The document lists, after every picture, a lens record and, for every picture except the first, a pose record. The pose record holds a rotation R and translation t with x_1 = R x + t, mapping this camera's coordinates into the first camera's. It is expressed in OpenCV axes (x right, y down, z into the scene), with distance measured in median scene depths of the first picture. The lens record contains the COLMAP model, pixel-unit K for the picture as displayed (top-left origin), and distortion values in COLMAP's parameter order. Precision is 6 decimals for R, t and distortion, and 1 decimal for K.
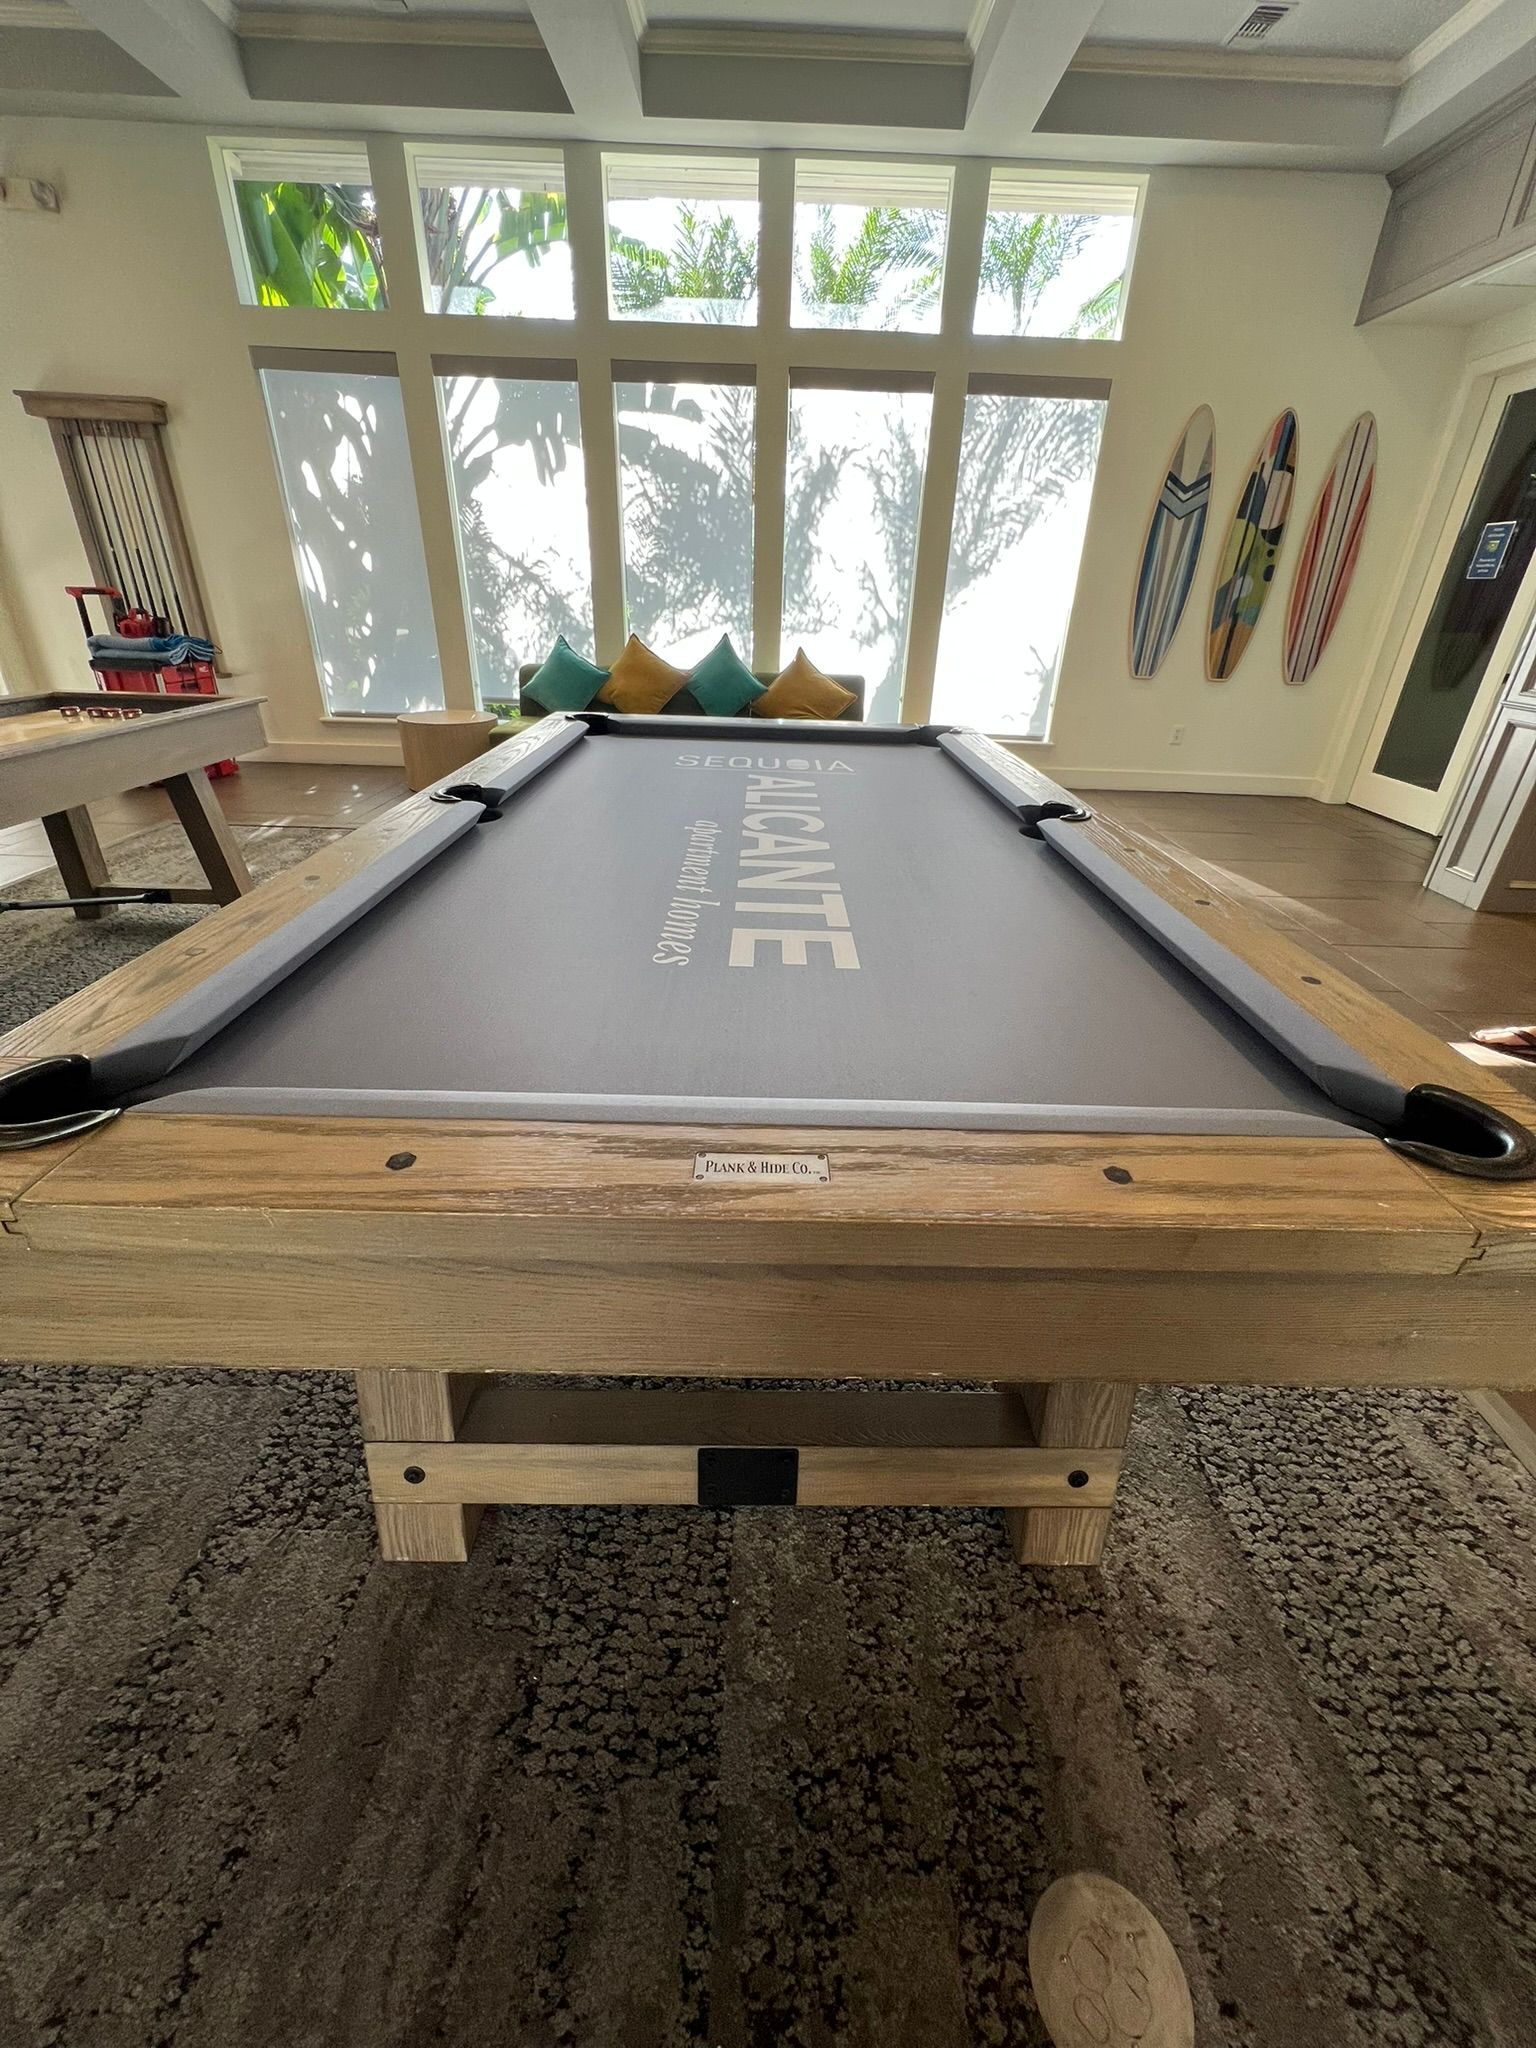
lens RADIAL K [[817.6, 0, 778.8], [0, 817.6, 1019.7], [0, 0, 1]] dist [-0.002350, -0.000058]
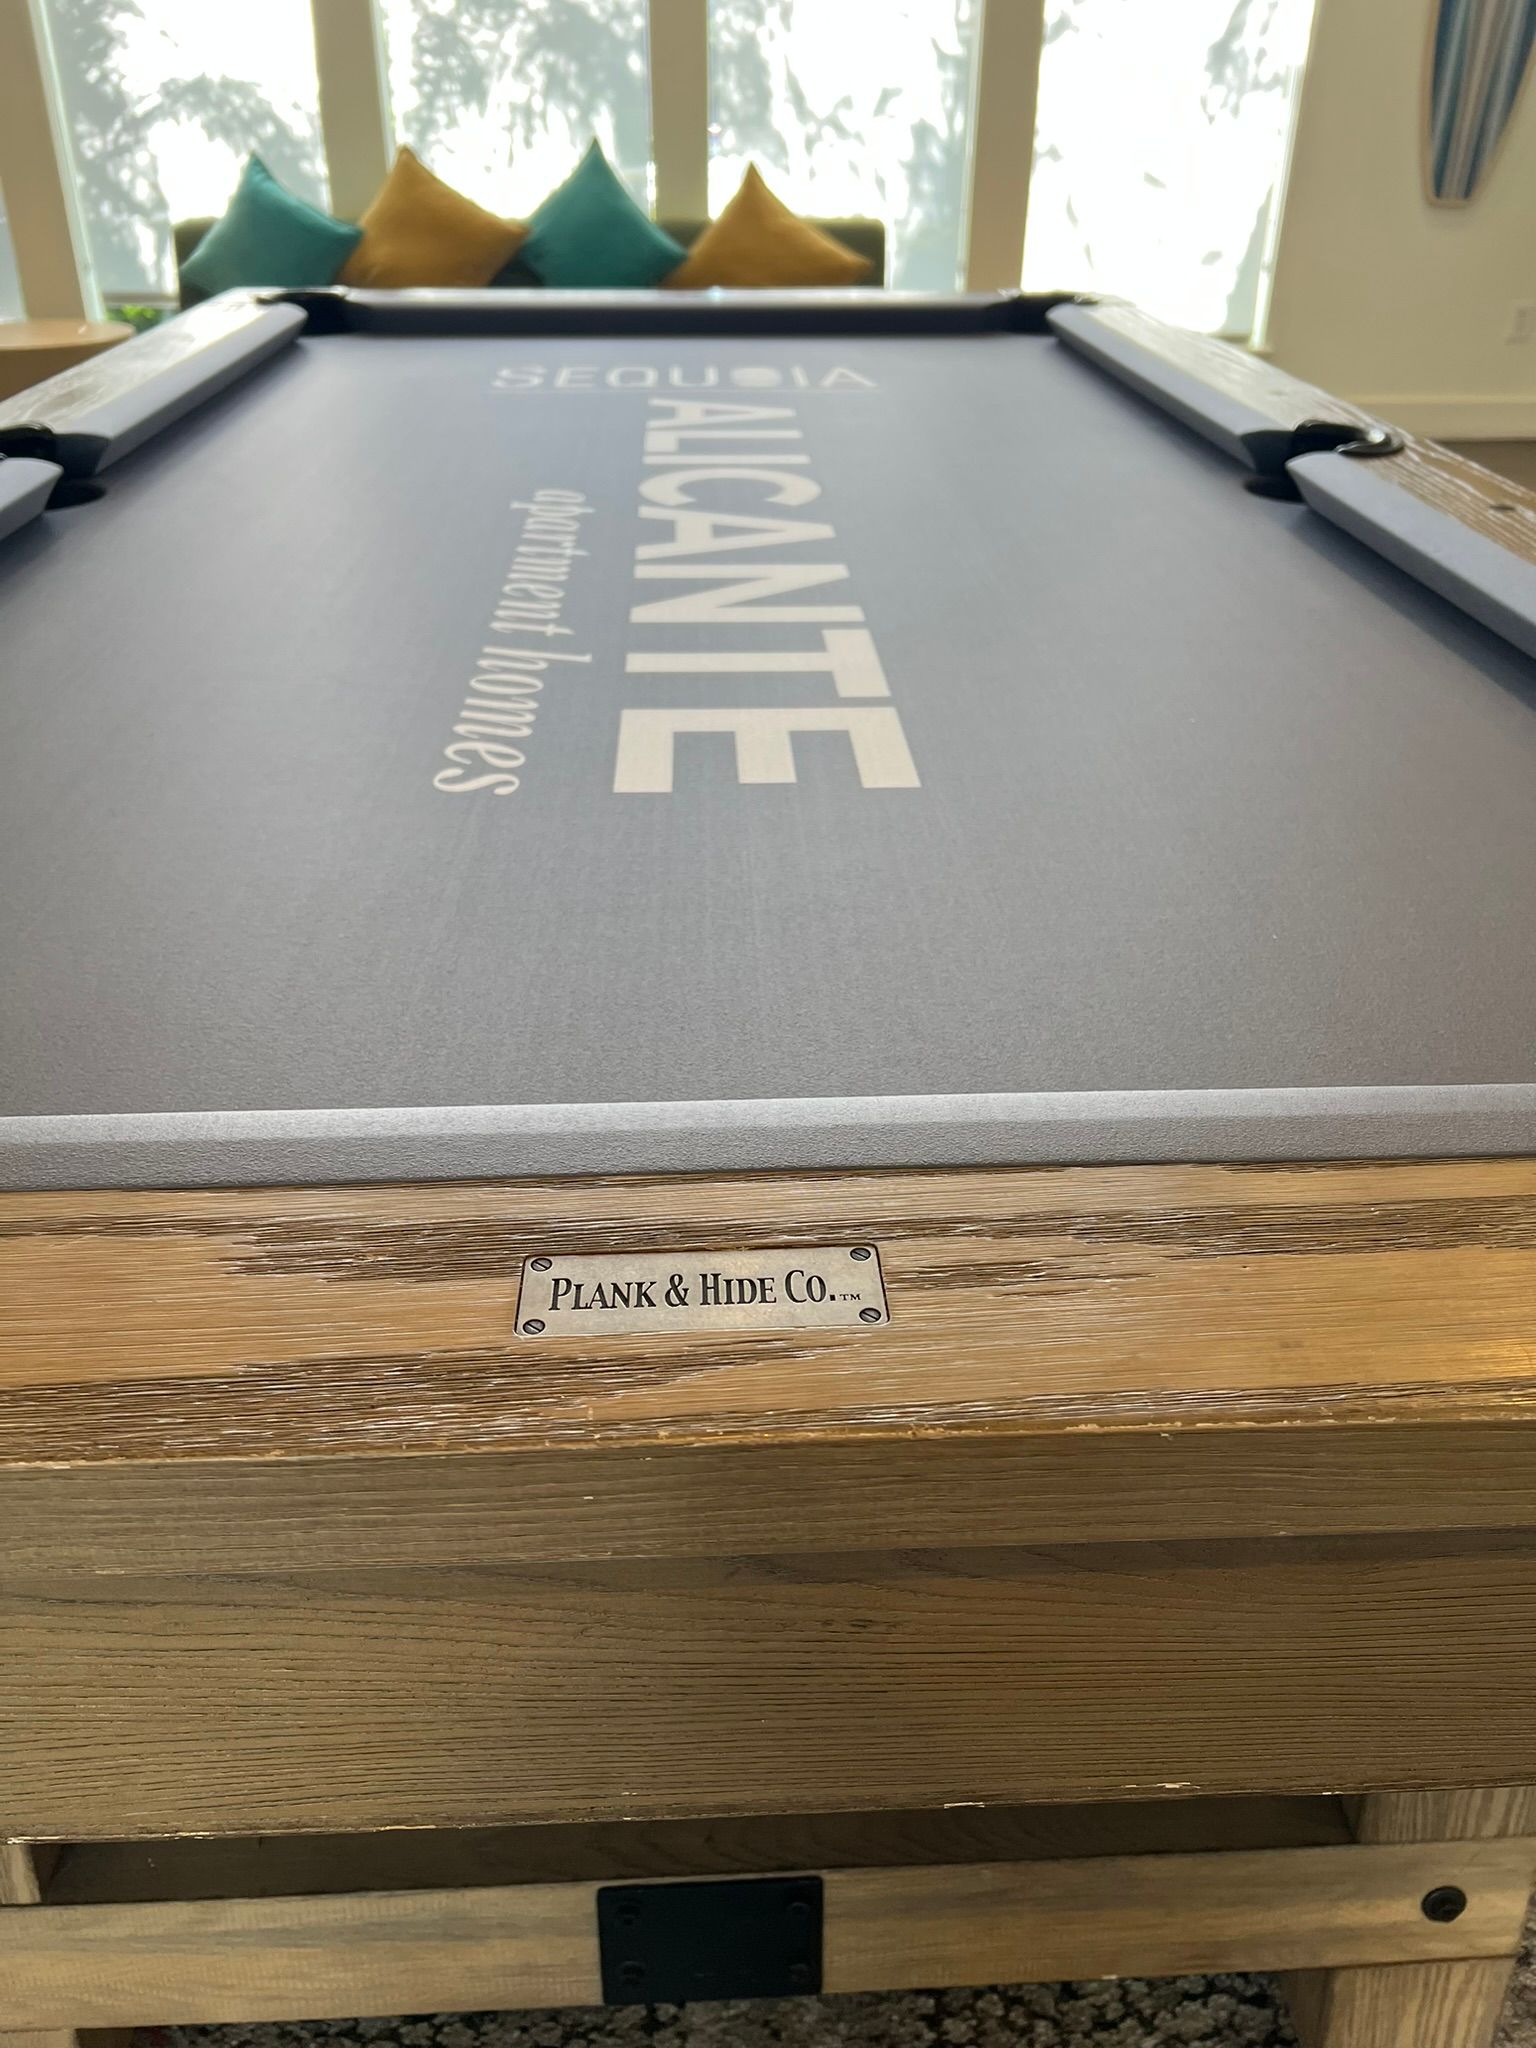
lens RADIAL K [[1581.4, 0, 794.9], [0, 1581.4, 1024.1], [0, 0, 1]] dist [-0.001707, 0.000100]
pose [[0.998545, -0.043884, 0.031351, 0.002110], [0.042042, 0.997478, 0.057181, 0.011323], [-0.033781, -0.055780, 0.997871, 0.154803]]
